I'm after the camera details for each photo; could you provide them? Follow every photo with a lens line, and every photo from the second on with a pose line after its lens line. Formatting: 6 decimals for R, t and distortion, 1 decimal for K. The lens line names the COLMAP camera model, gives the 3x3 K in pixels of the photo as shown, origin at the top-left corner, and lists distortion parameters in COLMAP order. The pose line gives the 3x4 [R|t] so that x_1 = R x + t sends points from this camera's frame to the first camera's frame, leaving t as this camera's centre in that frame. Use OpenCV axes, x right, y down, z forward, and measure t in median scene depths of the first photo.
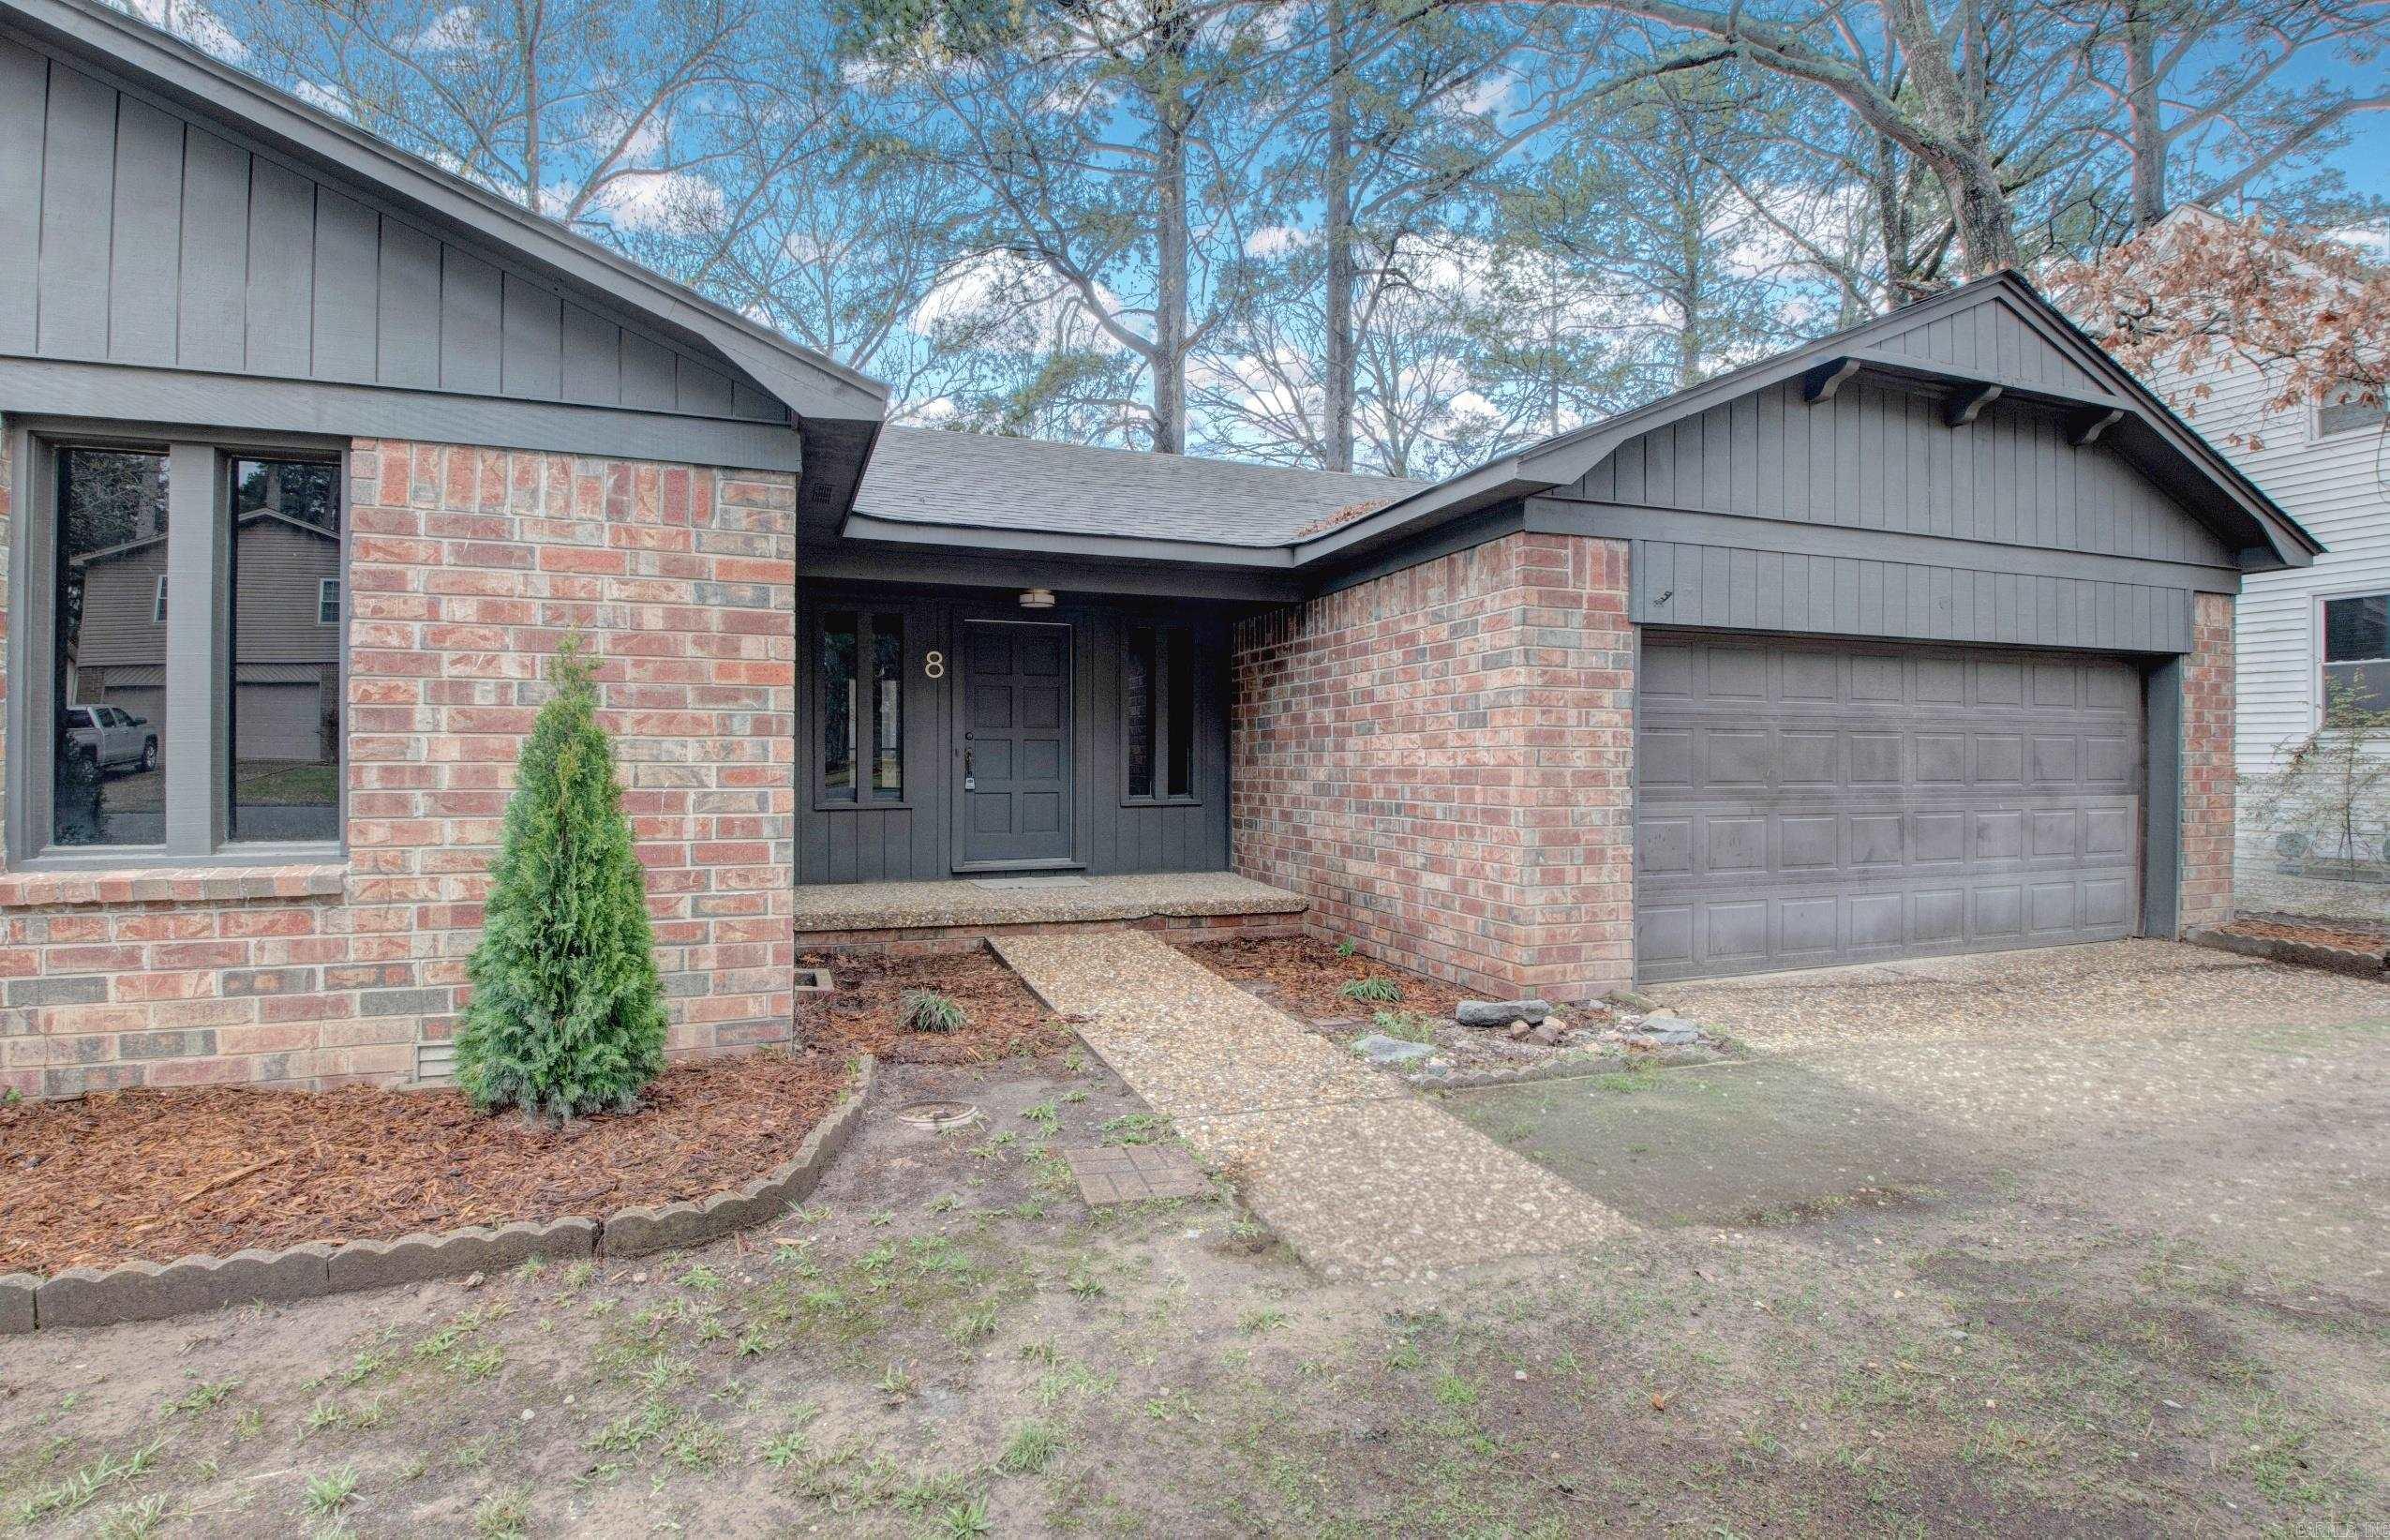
lens RADIAL K [[1054.4, 0, 1245.7], [0, 1054.4, 765.2], [0, 0, 1]] dist [0.018477, -0.027013]
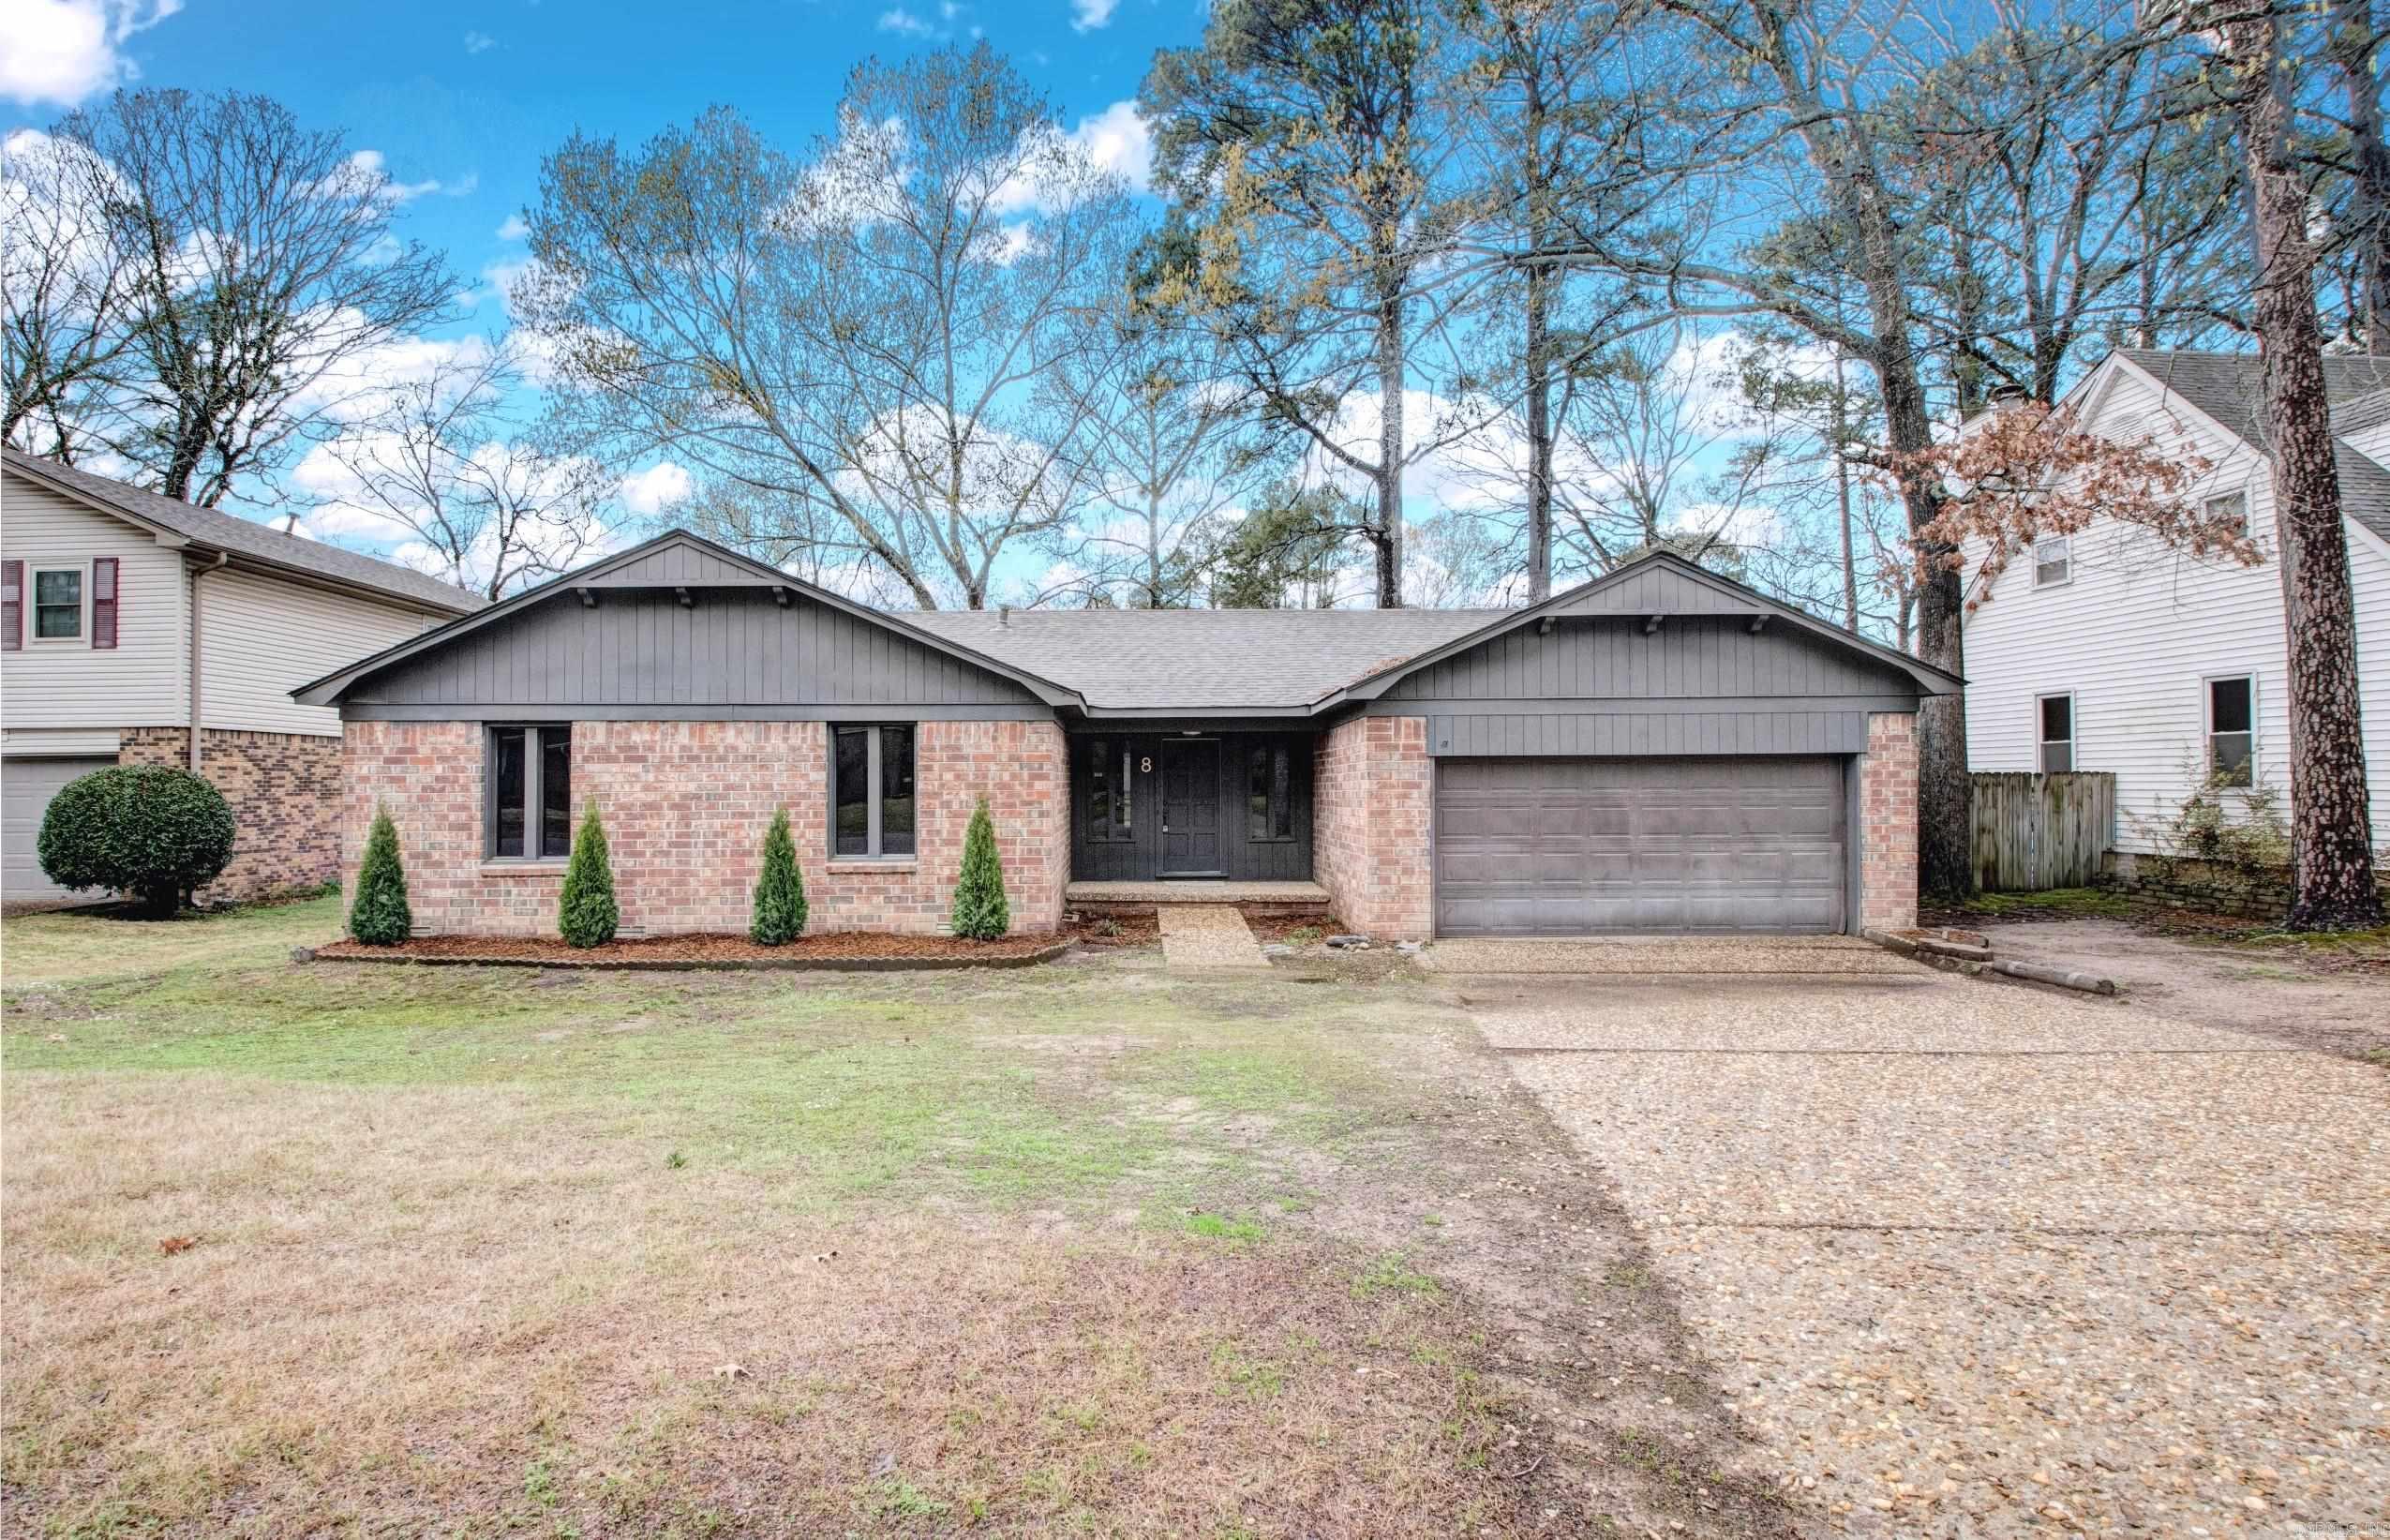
lens RADIAL K [[1228.9, 0, 1195.0], [0, 1228.9, 770.0], [0, 0, 1]] dist [0.003342, -0.017957]
pose [[0.925730, -0.012069, -0.377992, 0.847298], [0.007777, 0.999887, -0.012879, -0.082142], [0.378105, 0.008982, 0.925719, -1.363376]]
